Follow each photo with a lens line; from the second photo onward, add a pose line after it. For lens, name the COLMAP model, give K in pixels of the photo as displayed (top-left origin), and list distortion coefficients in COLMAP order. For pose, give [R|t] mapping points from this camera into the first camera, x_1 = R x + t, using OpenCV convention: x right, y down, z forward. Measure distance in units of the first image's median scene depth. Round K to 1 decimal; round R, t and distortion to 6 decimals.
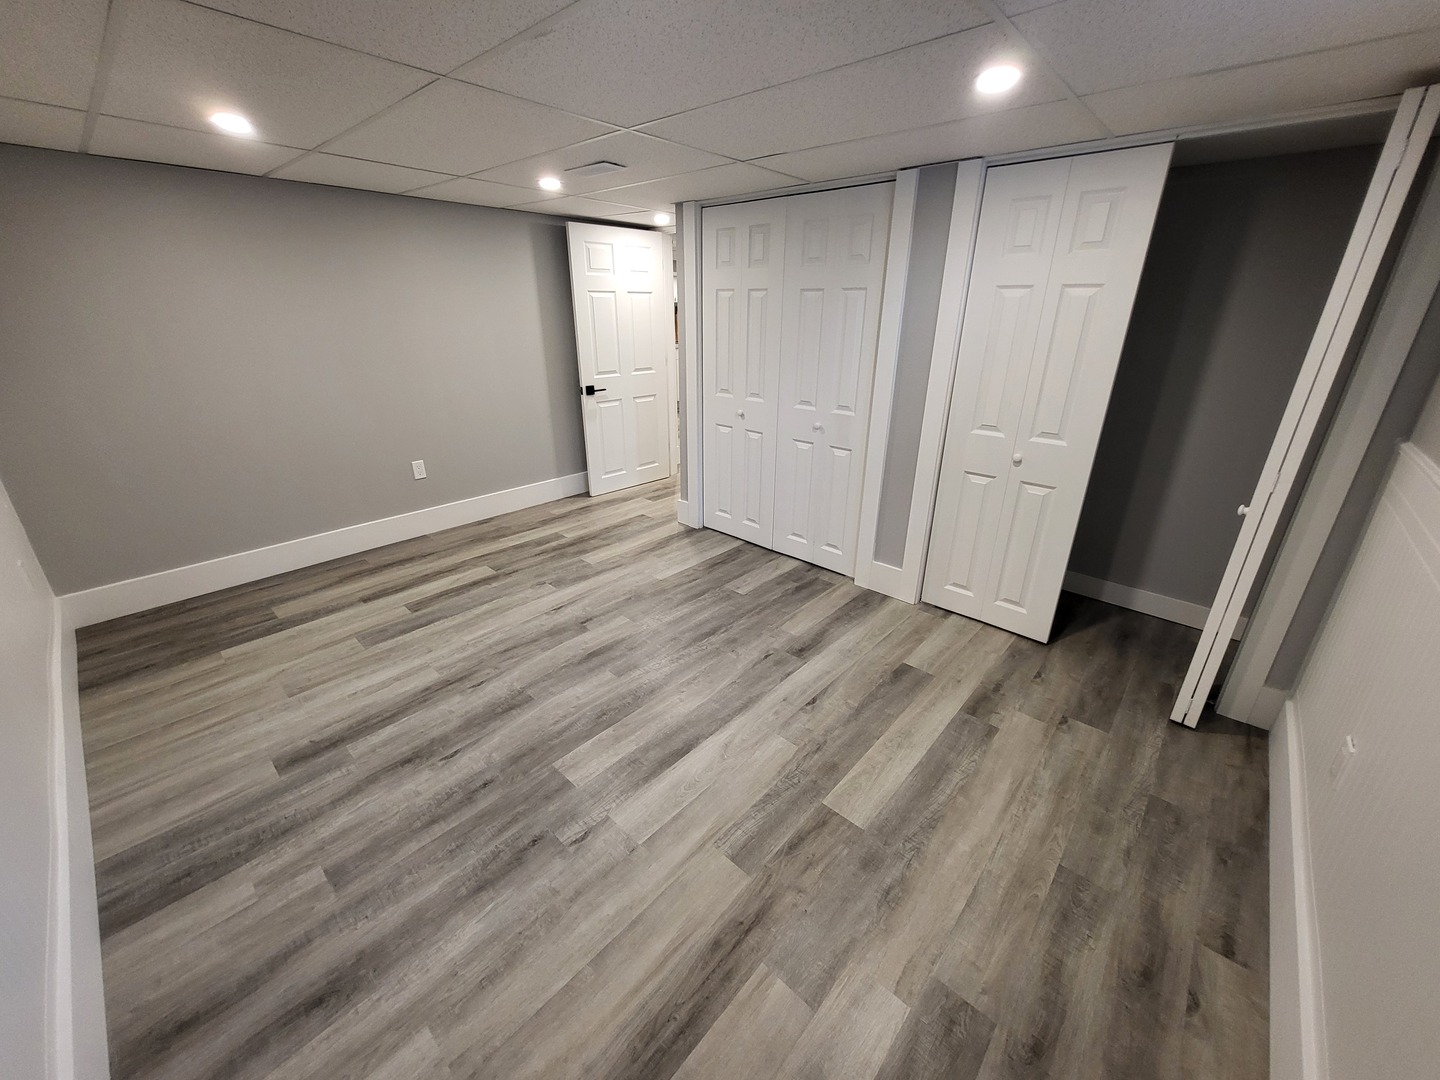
lens RADIAL K [[562.7, 0, 722.4], [0, 562.7, 533.0], [0, 0, 1]] dist [-0.000142, -0.000730]
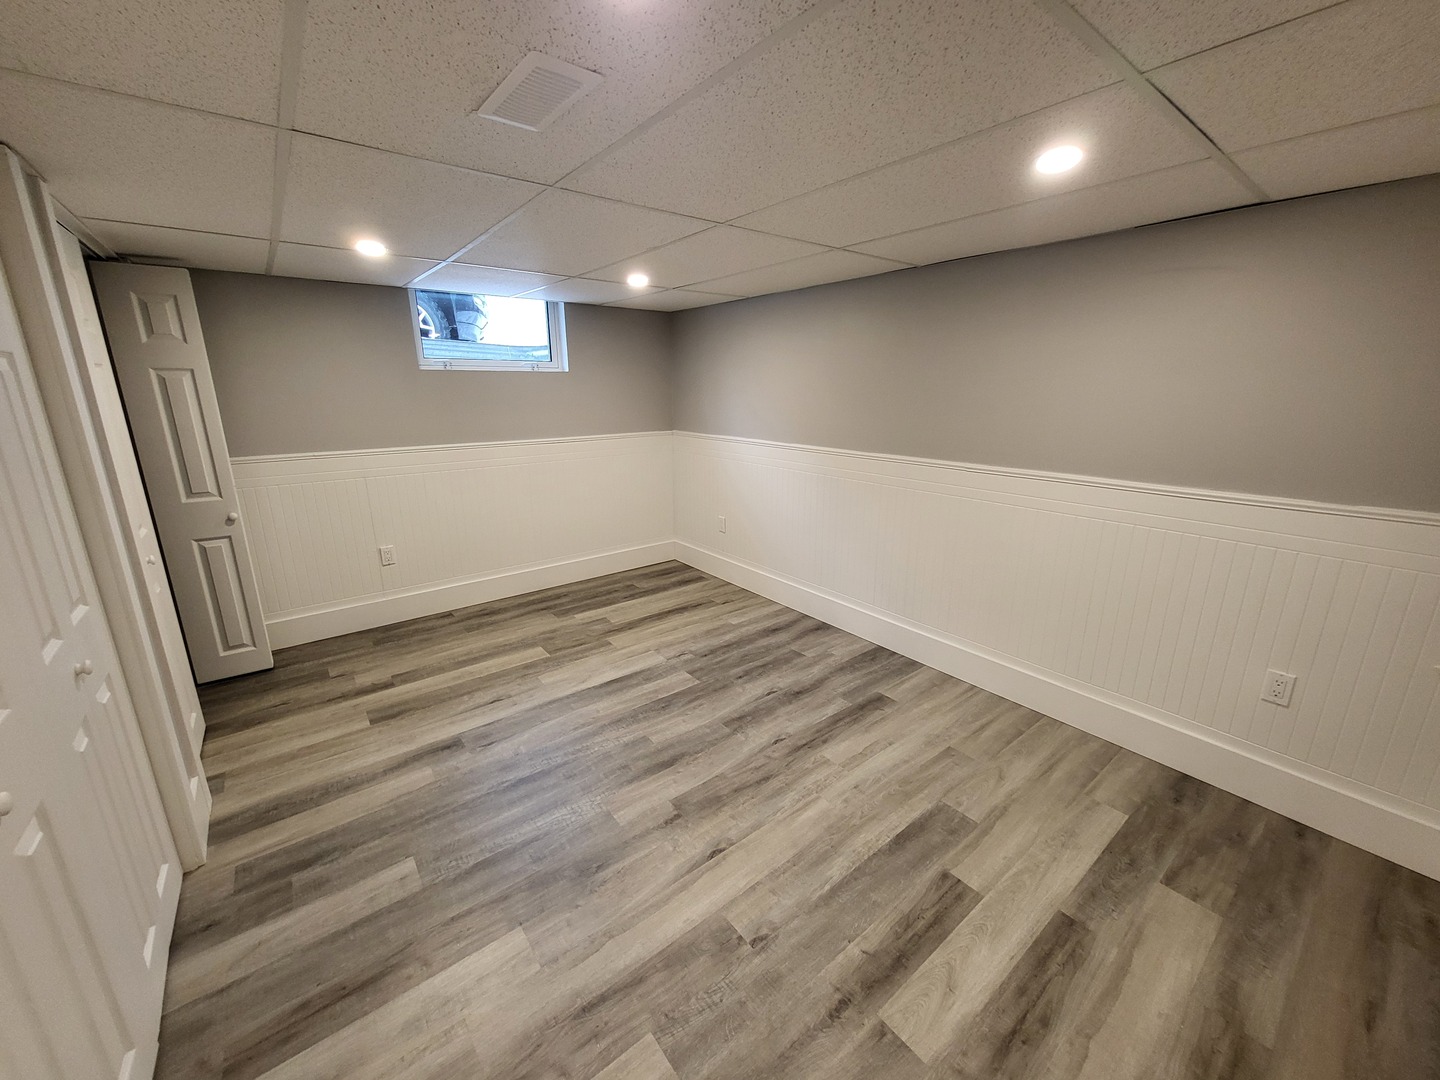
lens RADIAL K [[562.7, 0, 722.4], [0, 562.7, 533.0], [0, 0, 1]] dist [-0.000142, -0.000730]
pose [[-0.986436, -0.049570, 0.156483, -0.472112], [0.053871, 0.802746, 0.593883, -0.653651], [-0.155055, 0.594257, -0.789187, 1.592355]]
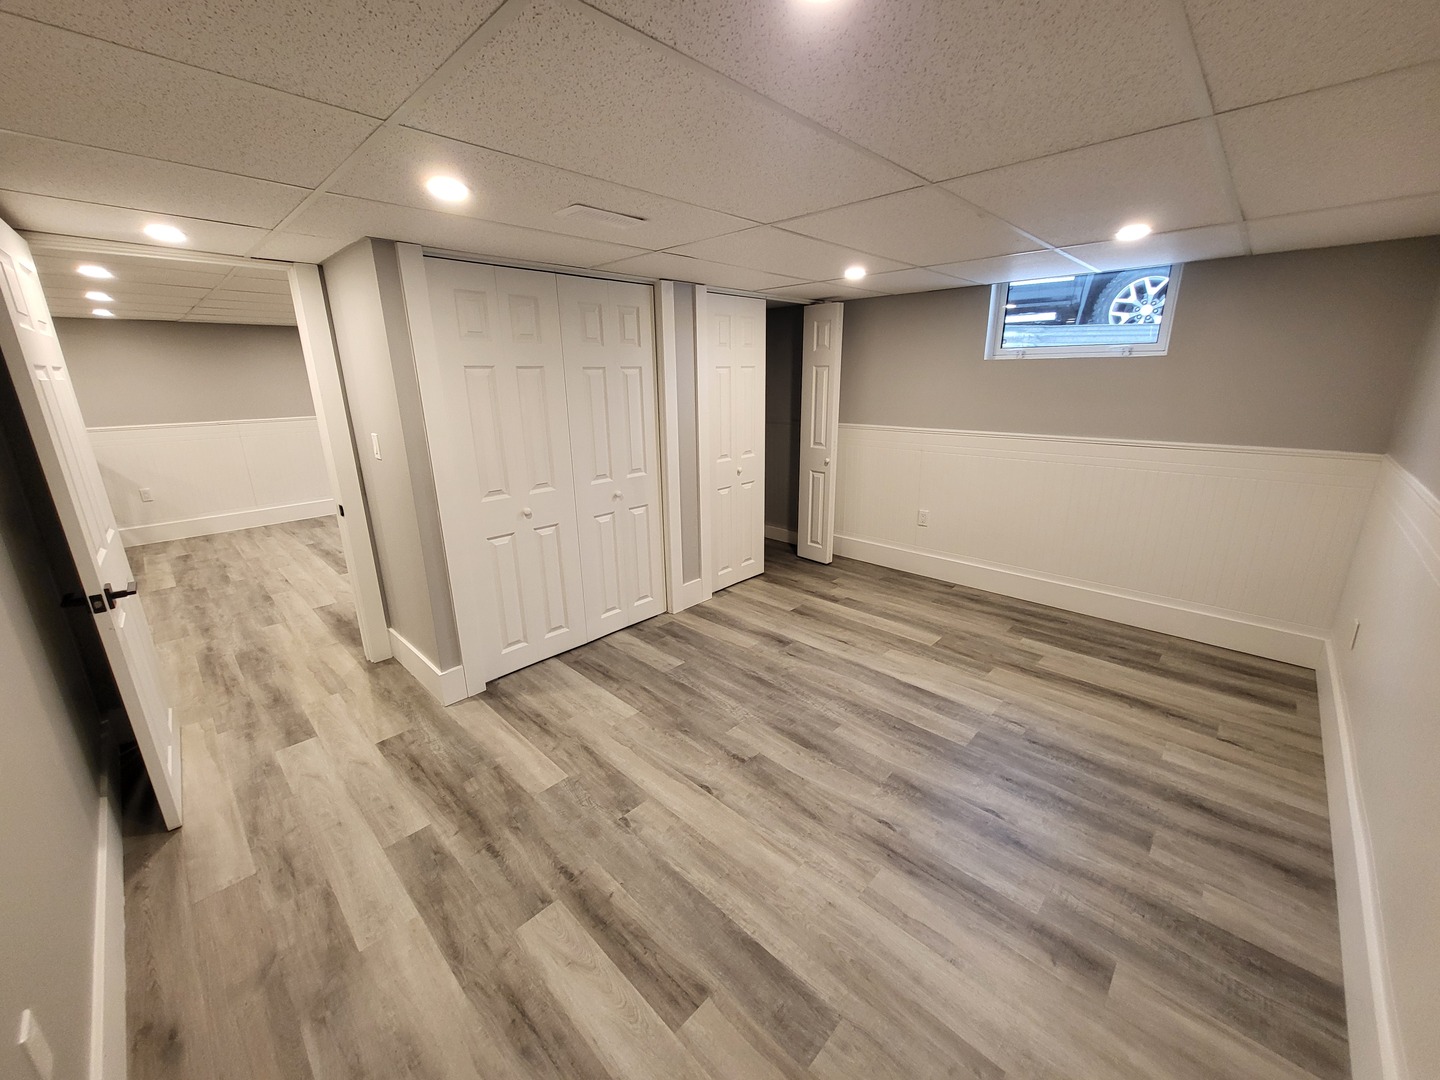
lens RADIAL K [[562.7, 0, 722.4], [0, 562.7, 533.0], [0, 0, 1]] dist [-0.000142, -0.000730]
pose [[0.030901, -0.282686, 0.958715, -1.112465], [0.385536, 0.888319, 0.249503, -0.413928], [-0.922175, 0.361909, 0.136436, 0.945569]]
